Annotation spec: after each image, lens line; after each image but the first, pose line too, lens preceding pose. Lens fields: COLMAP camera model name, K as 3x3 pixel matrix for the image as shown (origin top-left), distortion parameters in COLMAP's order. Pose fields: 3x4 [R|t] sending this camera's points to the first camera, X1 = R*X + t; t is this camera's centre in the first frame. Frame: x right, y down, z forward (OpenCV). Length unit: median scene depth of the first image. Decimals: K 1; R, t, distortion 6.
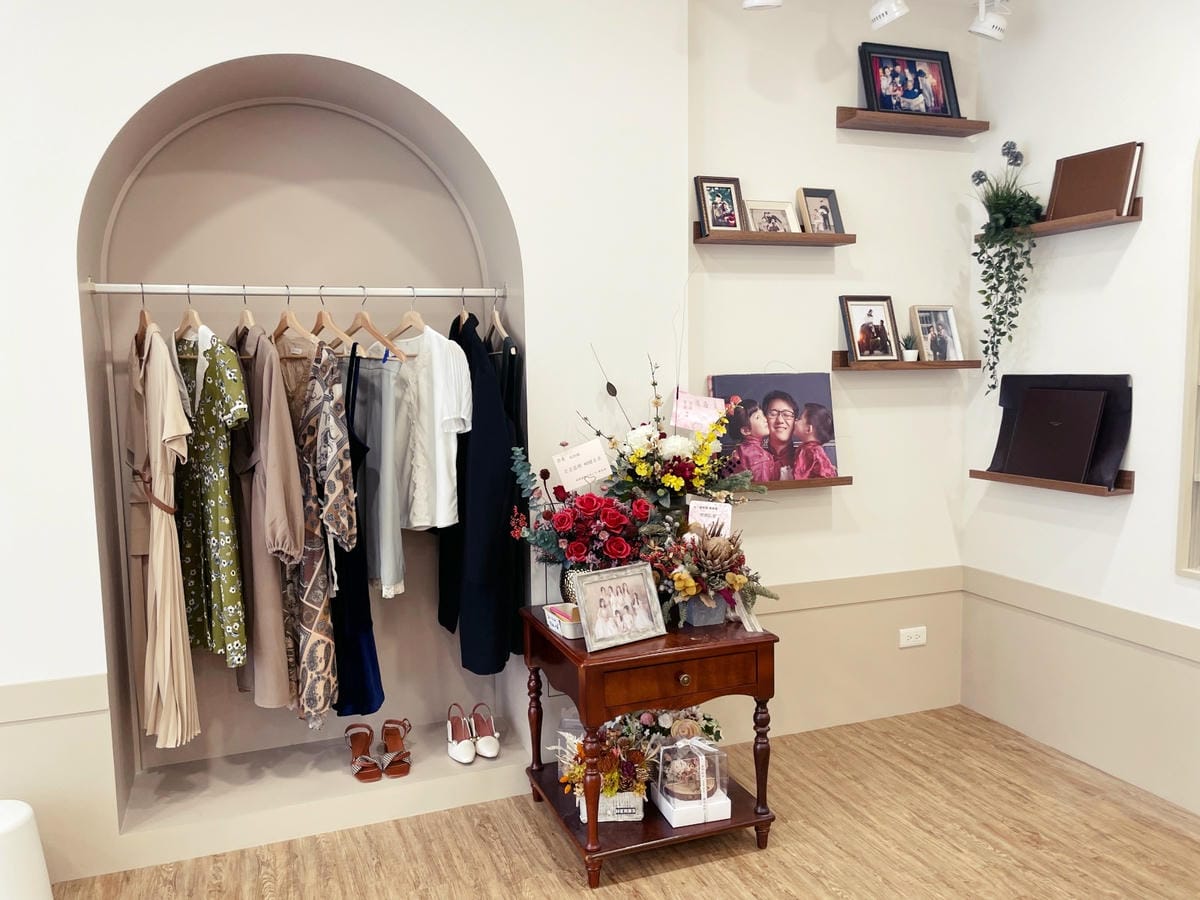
lens RADIAL K [[909.3, 0, 553.8], [0, 909.3, 437.3], [0, 0, 1]] dist [0.039852, -0.077902]
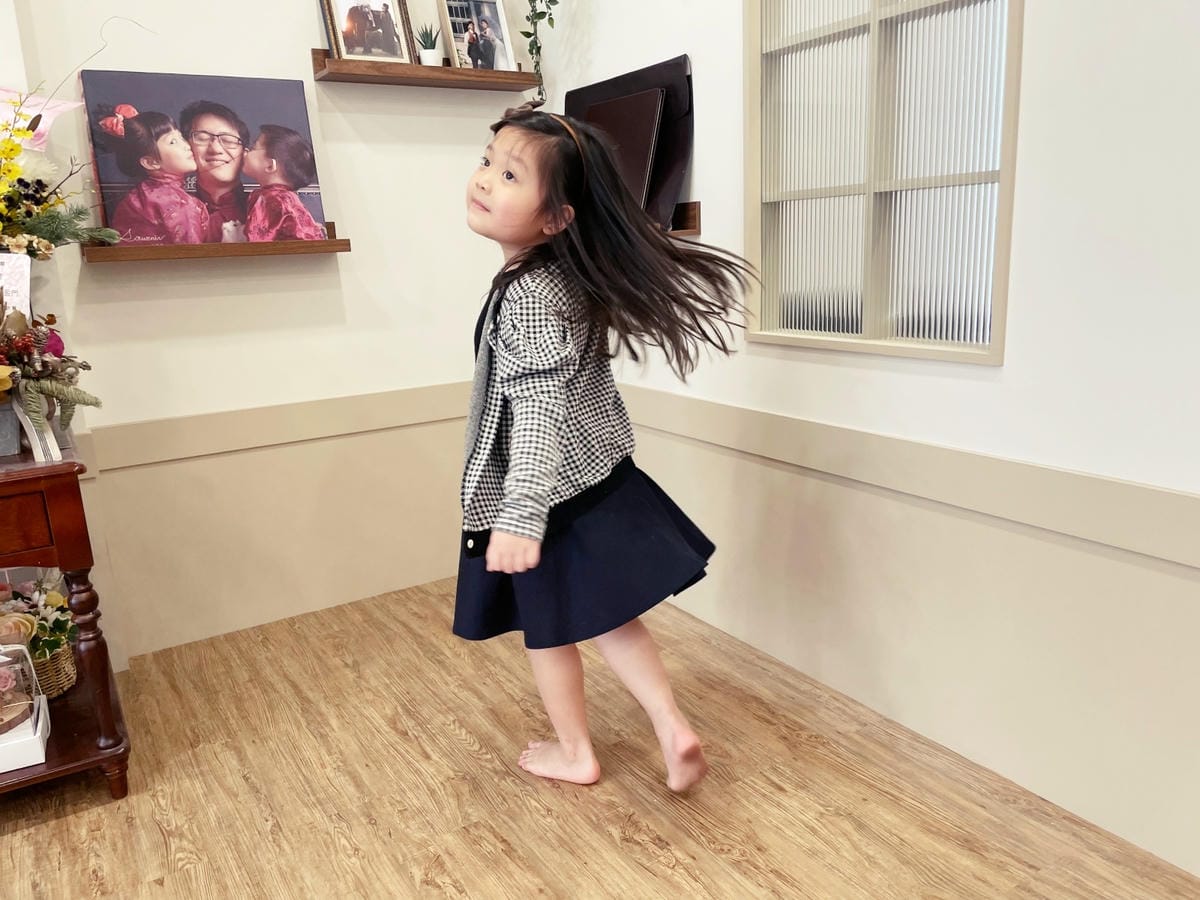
lens RADIAL K [[909.3, 0, 617.5], [0, 909.3, 445.6], [0, 0, 1]] dist [0.039852, -0.077902]
pose [[0.971299, -0.073819, 0.226117, 0.366699], [0.042821, 0.989359, 0.139049, 0.112899], [-0.233976, -0.125375, 0.964125, 0.284044]]
